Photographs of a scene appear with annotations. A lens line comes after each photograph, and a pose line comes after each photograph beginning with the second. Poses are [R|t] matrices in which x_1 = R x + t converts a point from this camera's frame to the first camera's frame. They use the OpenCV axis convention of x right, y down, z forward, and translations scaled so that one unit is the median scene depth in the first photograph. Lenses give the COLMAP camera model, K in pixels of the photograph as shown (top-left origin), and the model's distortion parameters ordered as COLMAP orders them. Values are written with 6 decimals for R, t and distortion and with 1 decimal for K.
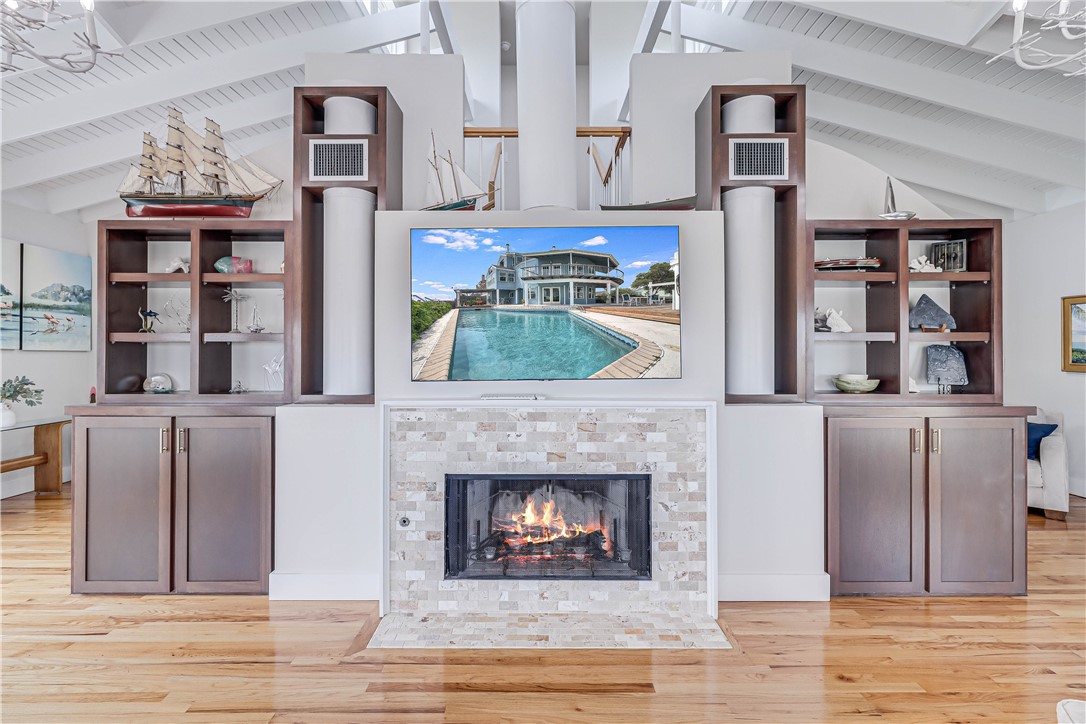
lens RADIAL K [[504.3, 0, 537.3], [0, 504.3, 351.5], [0, 0, 1]] dist [0.001511, -0.000618]
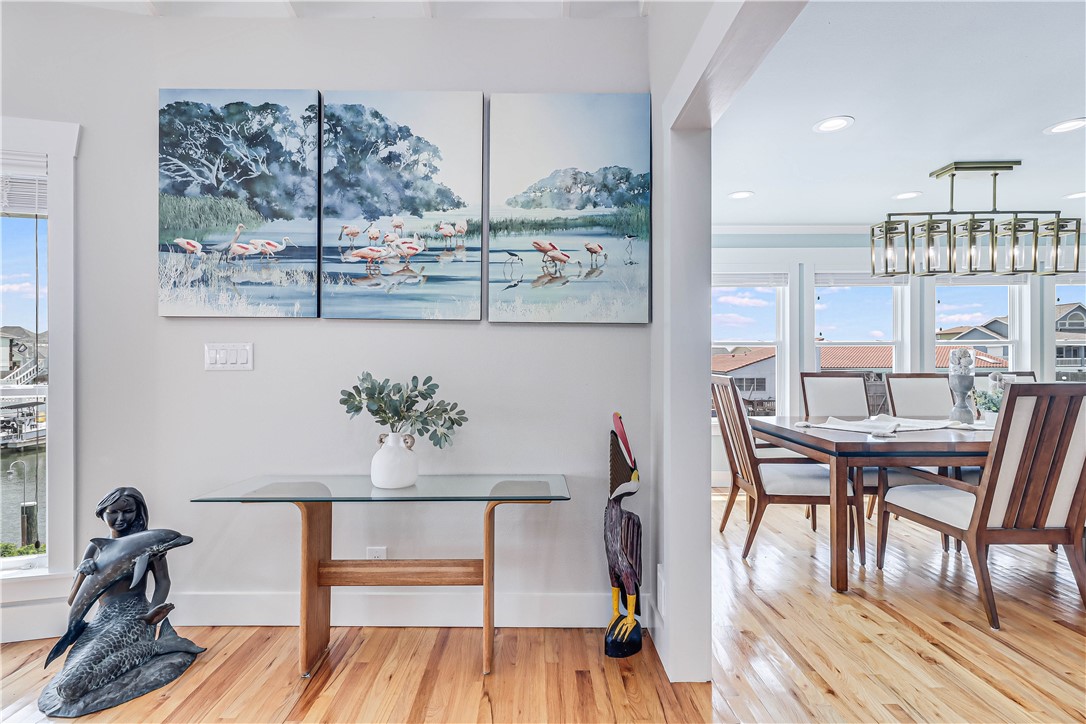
lens RADIAL K [[507.3, 0, 539.4], [0, 507.3, 358.9], [0, 0, 1]] dist [0.001839, -0.000465]
pose [[0.008697, 0.005915, -0.999945, -0.959755], [0.000192, 0.999982, 0.005917, 0.050128], [0.999962, -0.000244, 0.008695, 1.827901]]
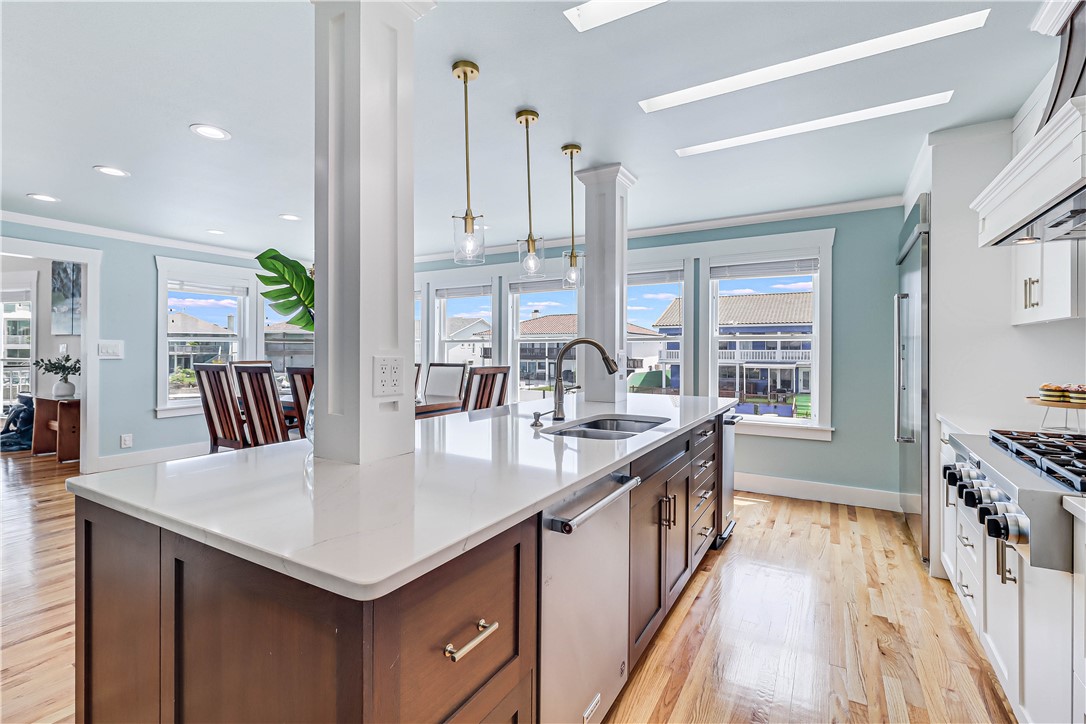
lens RADIAL K [[504.3, 0, 537.3], [0, 504.3, 351.5], [0, 0, 1]] dist [0.001511, -0.000618]
pose [[-0.507047, 0.002403, -0.861915, -0.912619], [-0.006263, 0.999959, 0.006472, 0.035160], [0.861895, 0.008680, -0.507012, 4.365334]]
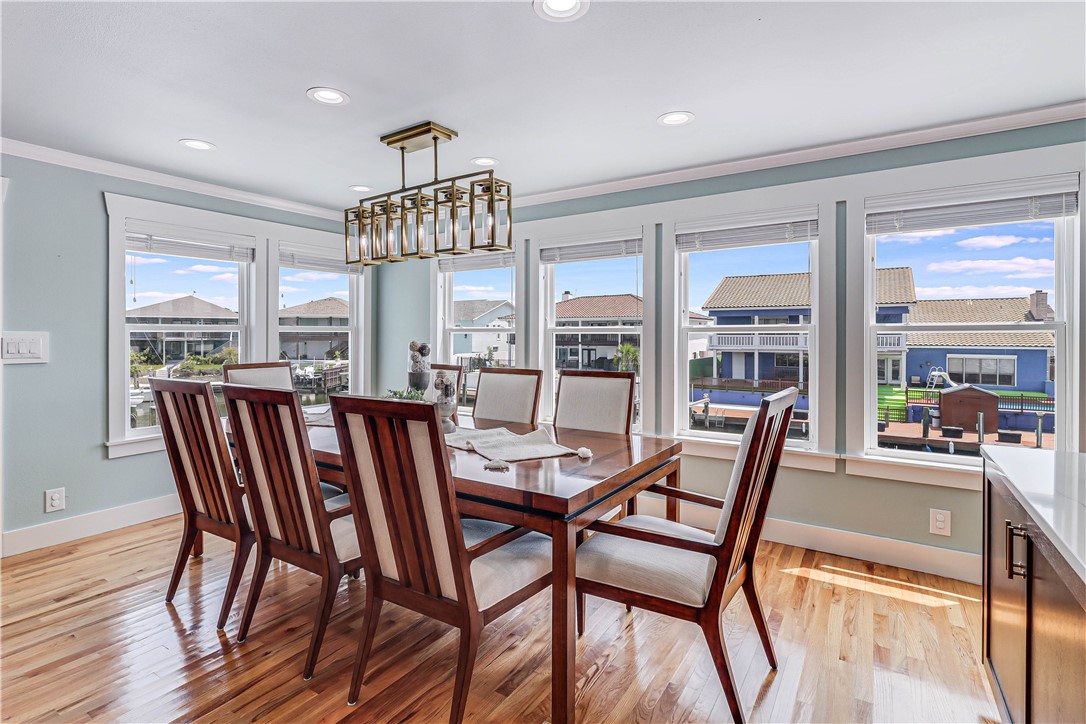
lens RADIAL K [[533.5, 0, 533.4], [0, 533.5, 337.0], [0, 0, 1]] dist [0.001706, 0.000157]
pose [[-0.547921, 0.004761, -0.836517, -1.352788], [-0.004242, 0.999955, 0.008471, 0.012246], [0.836520, 0.008190, -0.547876, 3.625919]]
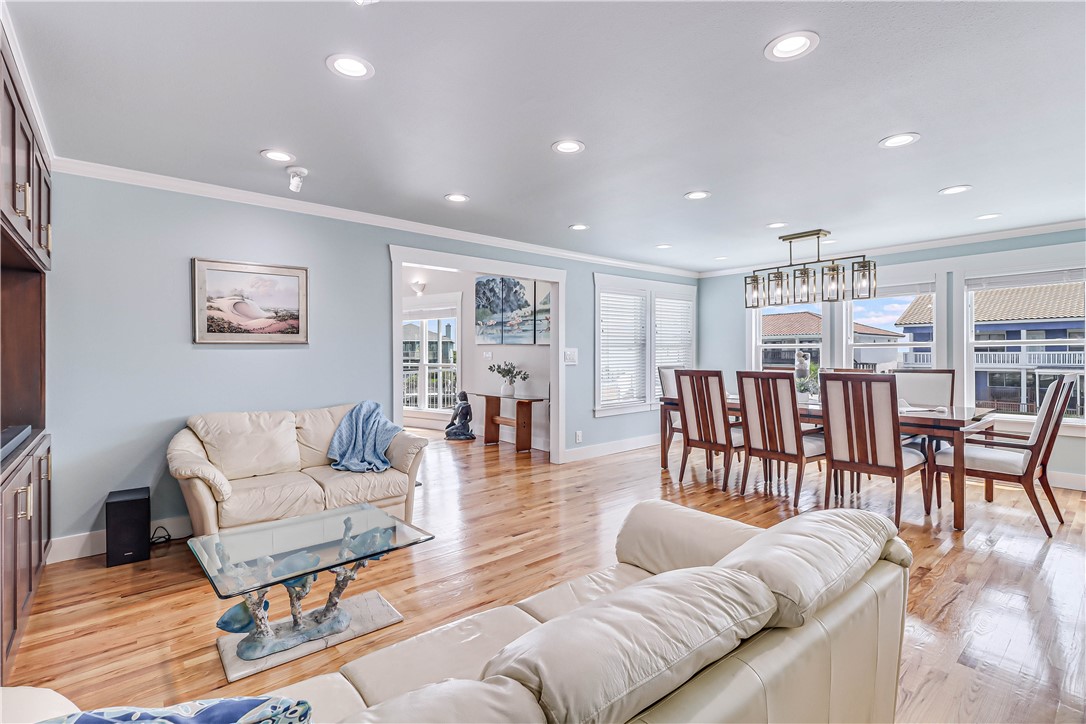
lens RADIAL K [[504.3, 0, 537.3], [0, 504.3, 351.5], [0, 0, 1]] dist [0.001511, -0.000618]
pose [[-0.766477, 0.001072, -0.642271, -0.242358], [0.002591, 0.999996, -0.001423, 0.032134], [0.642266, -0.002755, -0.766477, 3.607170]]
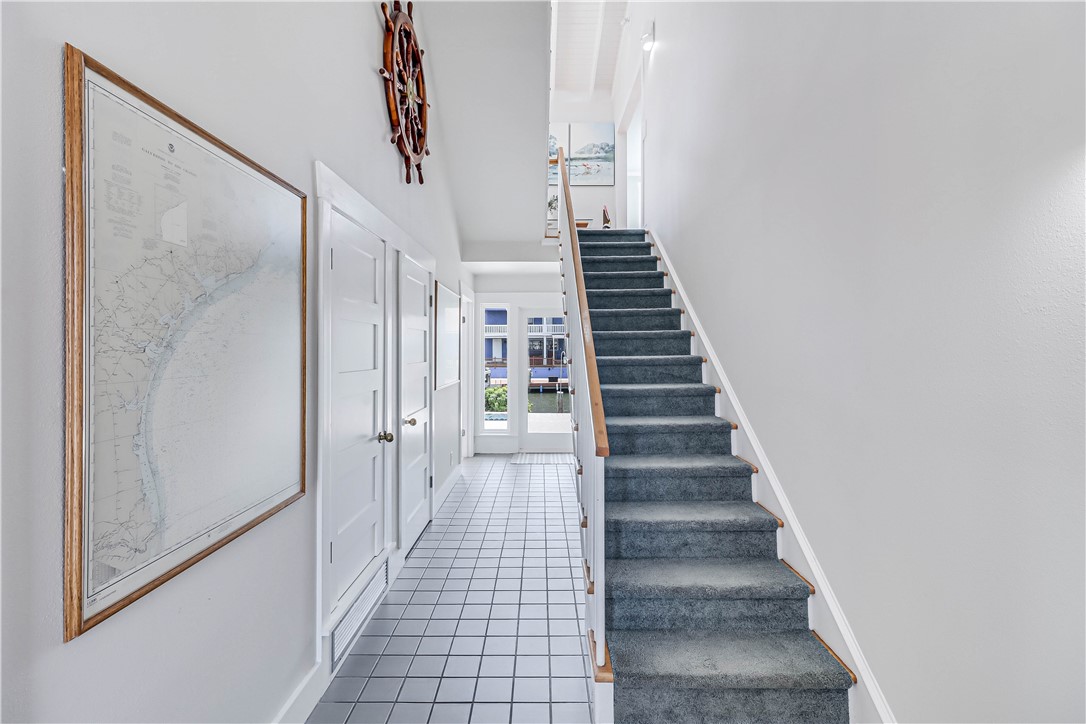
lens RADIAL K [[504.3, 0, 537.3], [0, 504.3, 351.5], [0, 0, 1]] dist [0.001511, -0.000618]
pose [[-0.010475, 0.004782, -0.999934, 1.227750], [0.000788, 0.999988, 0.004774, 0.971831], [0.999945, -0.000738, -0.010479, 1.587945]]
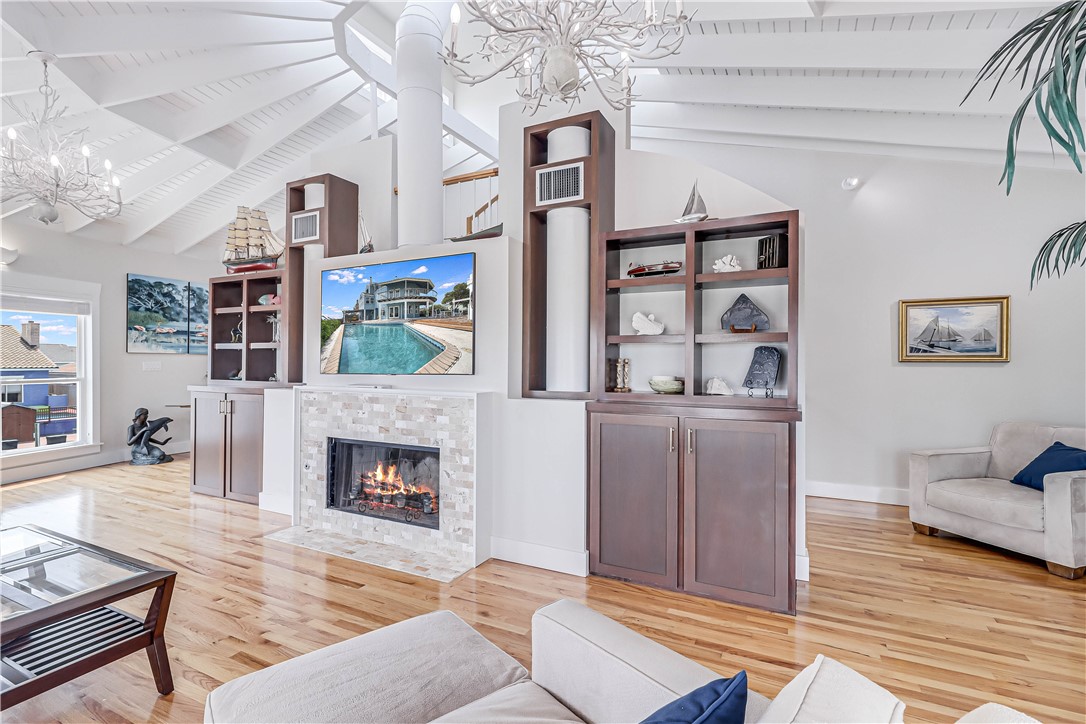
lens RADIAL K [[507.3, 0, 539.4], [0, 507.3, 358.9], [0, 0, 1]] dist [0.001839, -0.000465]
pose [[0.894032, 0.001511, -0.448001, 0.991187], [-0.002984, 0.999992, -0.002582, 0.016431], [0.447994, 0.003645, 0.894029, -0.046915]]
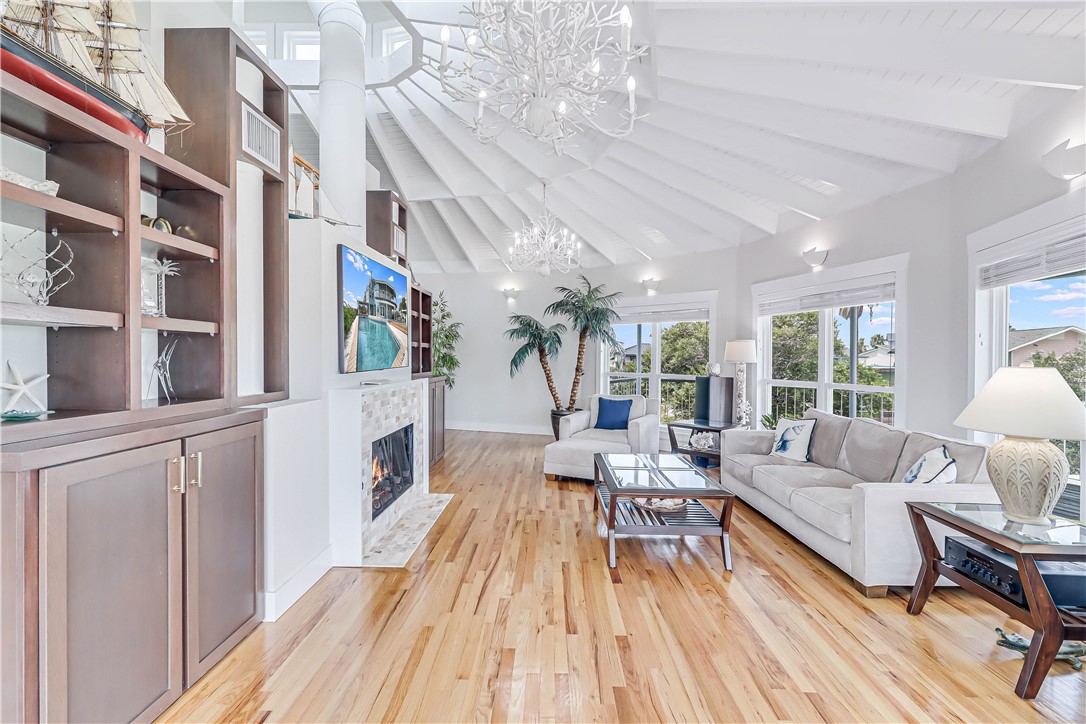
lens RADIAL K [[507.3, 0, 539.4], [0, 507.3, 358.9], [0, 0, 1]] dist [0.001839, -0.000465]
pose [[0.028156, -0.006865, 0.999580, -1.424707], [-0.007898, 0.999944, 0.007090, 0.011645], [-0.999572, -0.008094, 0.028100, 0.504857]]
